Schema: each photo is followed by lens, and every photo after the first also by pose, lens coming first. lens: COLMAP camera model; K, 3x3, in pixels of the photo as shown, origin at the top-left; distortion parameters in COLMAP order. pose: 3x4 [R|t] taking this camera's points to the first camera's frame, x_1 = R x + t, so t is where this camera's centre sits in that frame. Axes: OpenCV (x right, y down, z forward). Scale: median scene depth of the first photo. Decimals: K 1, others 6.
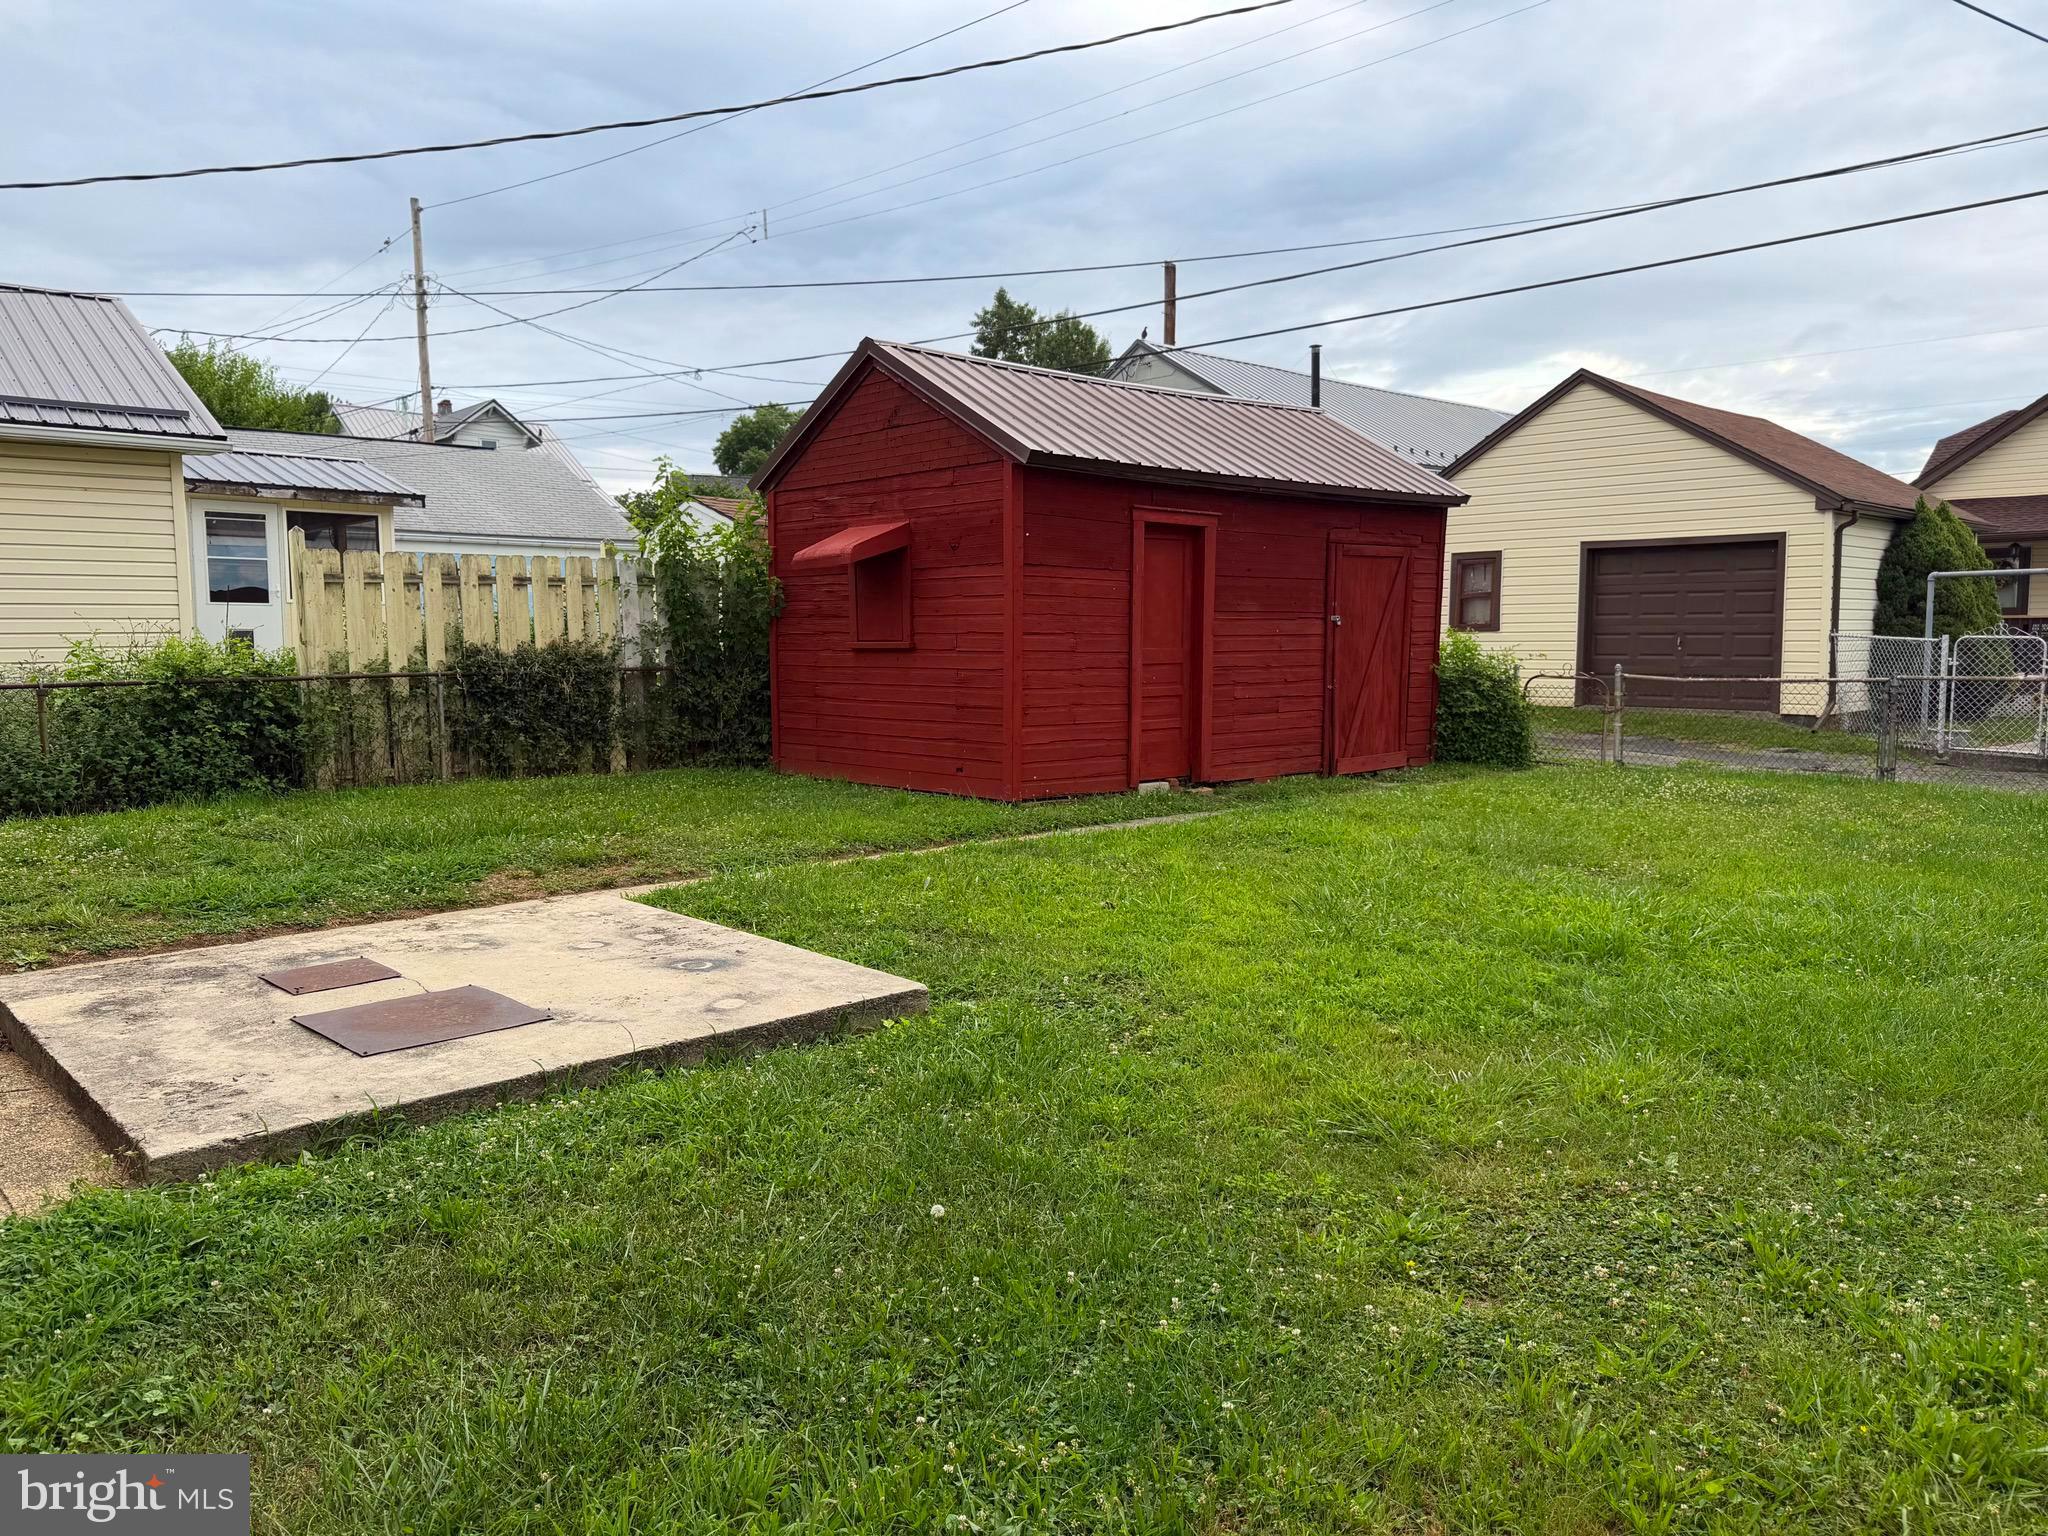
lens RADIAL K [[1462.2, 0, 1024.0], [0, 1462.2, 768.0], [0, 0, 1]] dist [0.096947, -0.130266]
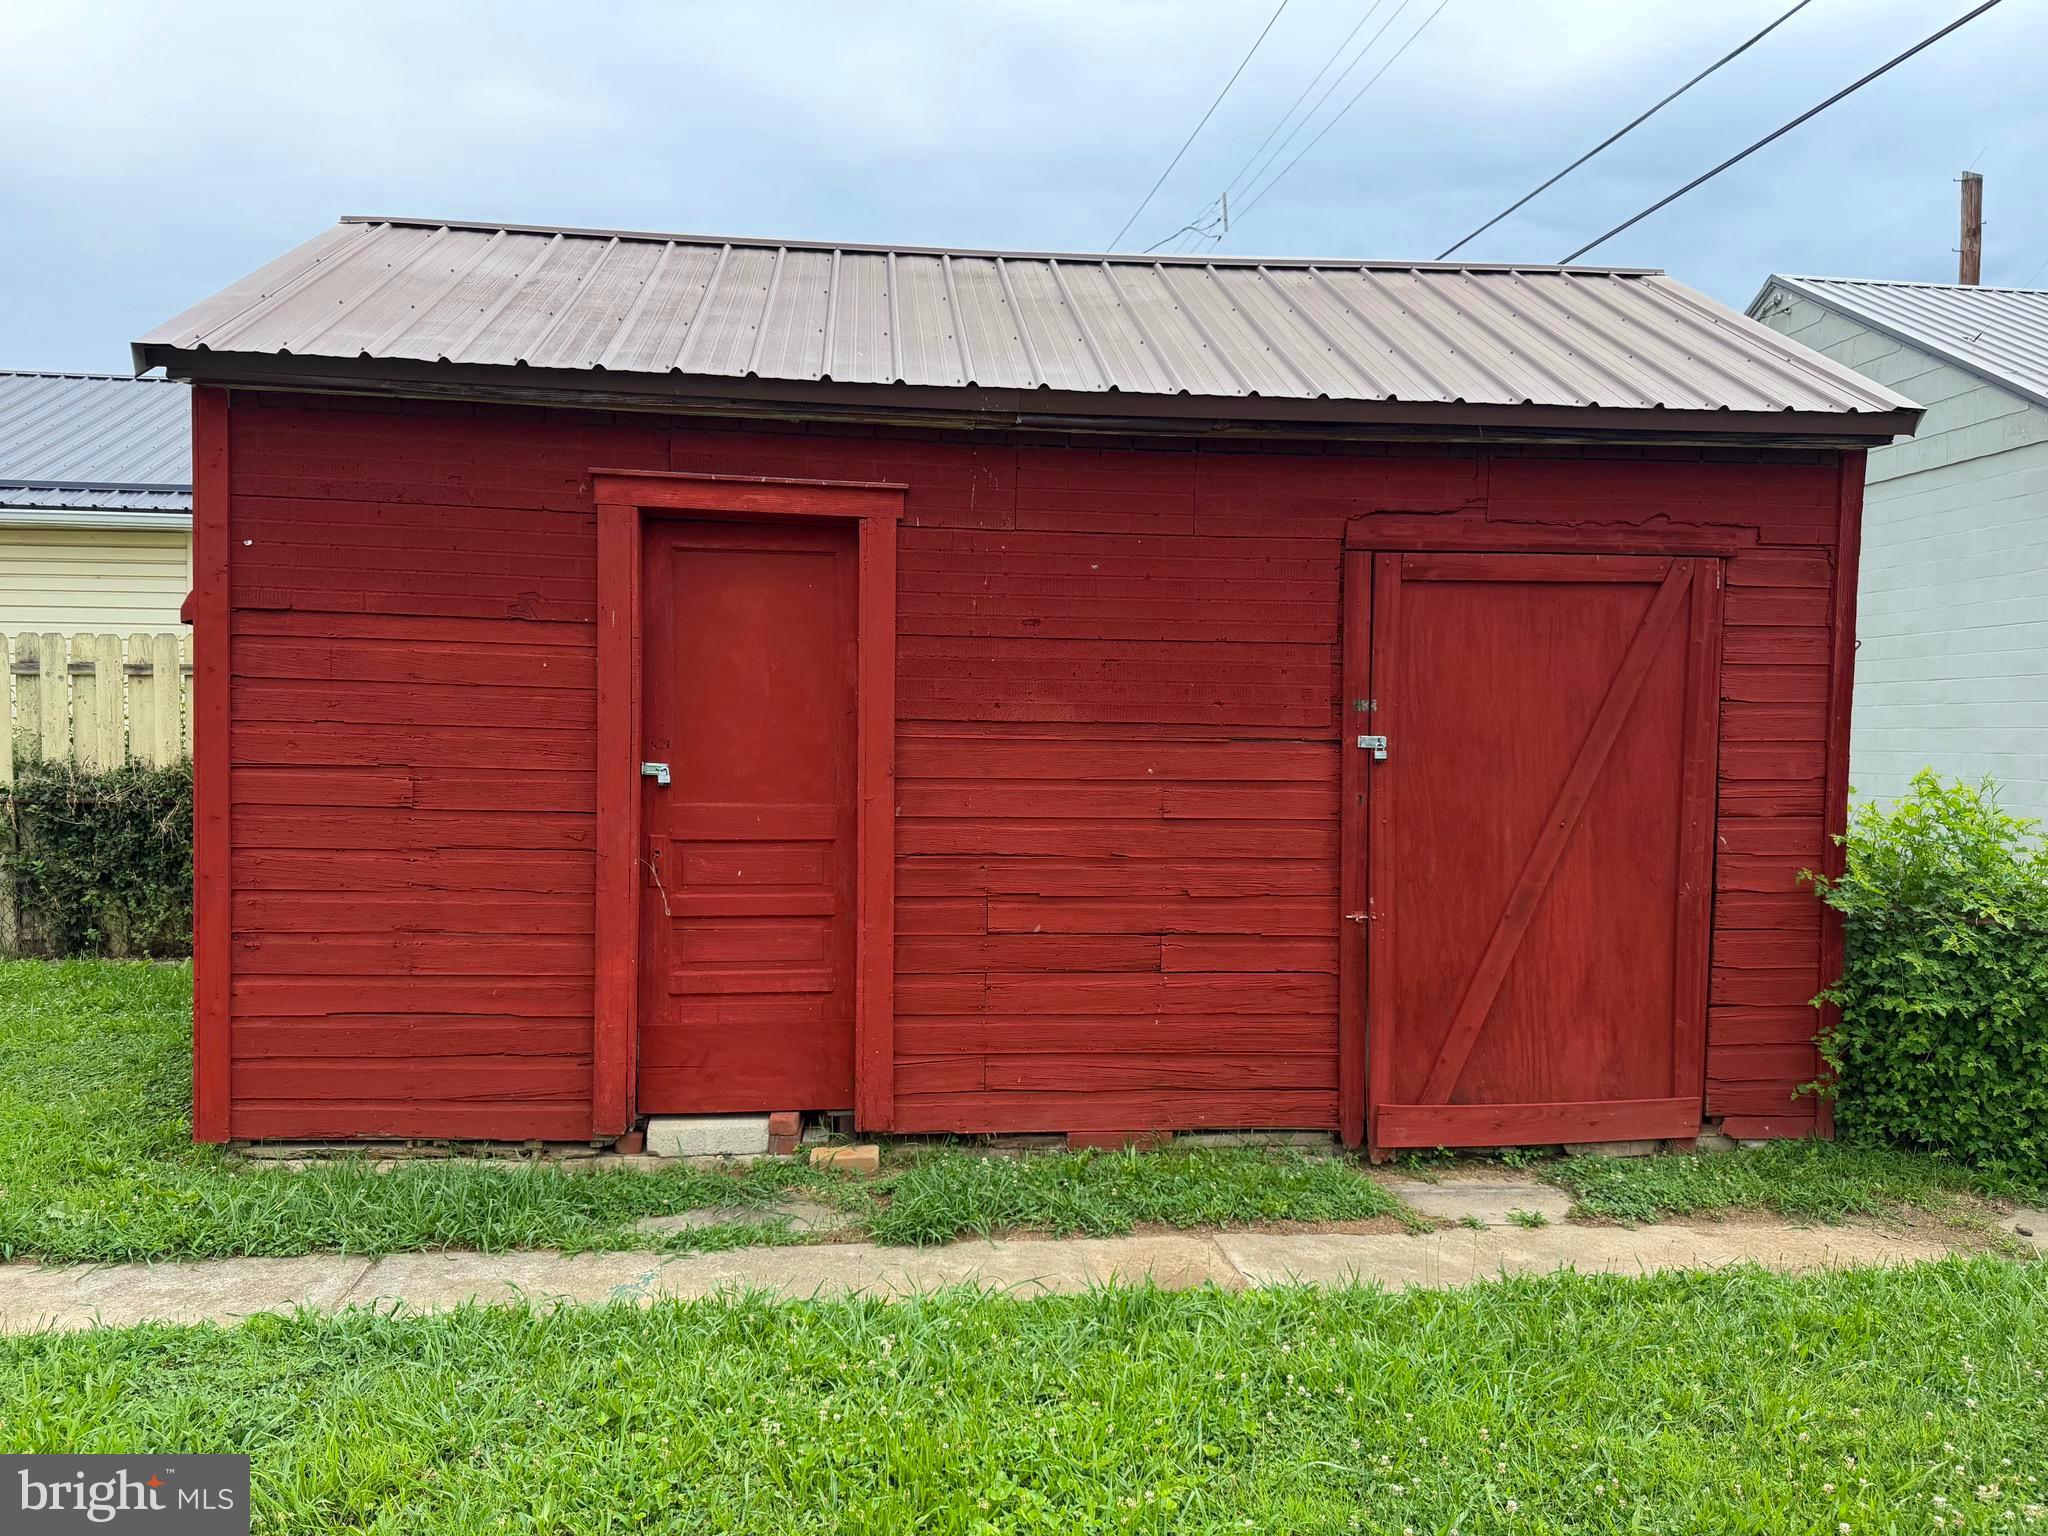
lens RADIAL K [[1462.2, 0, 1024.0], [0, 1462.2, 768.0], [0, 0, 1]] dist [0.096947, -0.130266]
pose [[0.804160, 0.026609, -0.593816, 0.392043], [-0.069735, 0.996322, -0.049791, -0.073345], [0.590308, 0.081450, 0.803058, 0.671481]]
